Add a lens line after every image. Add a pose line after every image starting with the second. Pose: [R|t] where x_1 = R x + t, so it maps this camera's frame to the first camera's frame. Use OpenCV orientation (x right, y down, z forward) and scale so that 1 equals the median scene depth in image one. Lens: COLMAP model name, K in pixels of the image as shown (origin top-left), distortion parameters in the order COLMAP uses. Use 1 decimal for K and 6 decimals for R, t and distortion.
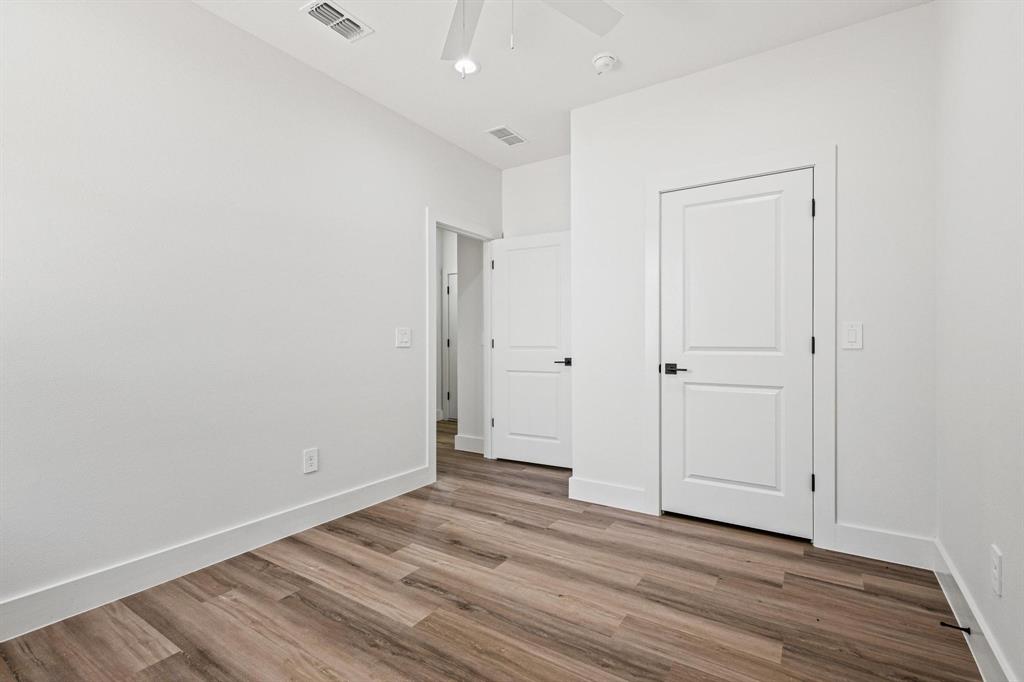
lens RADIAL K [[475.5, 0, 506.1], [0, 475.5, 337.7], [0, 0, 1]] dist [0.003143, 0.000233]
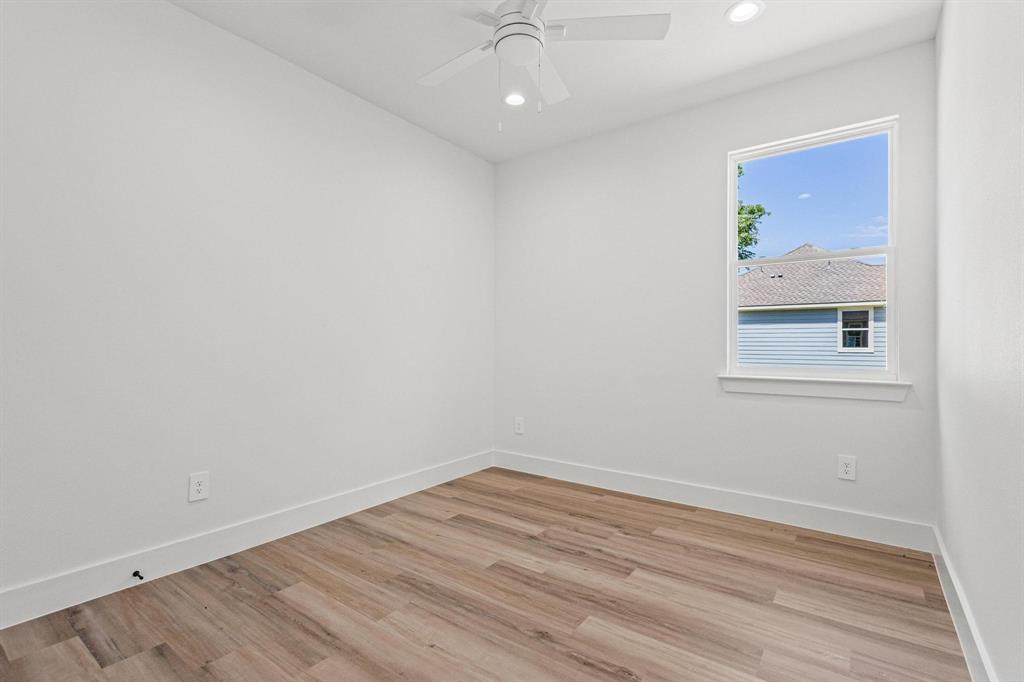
lens RADIAL K [[475.5, 0, 511.9], [0, 475.5, 342.1], [0, 0, 1]] dist [0.003143, 0.000233]
pose [[-0.999099, -0.000276, 0.042430, -0.067387], [-0.000564, 0.999977, -0.006781, 0.008418], [-0.042427, -0.006799, -0.999076, 1.961571]]
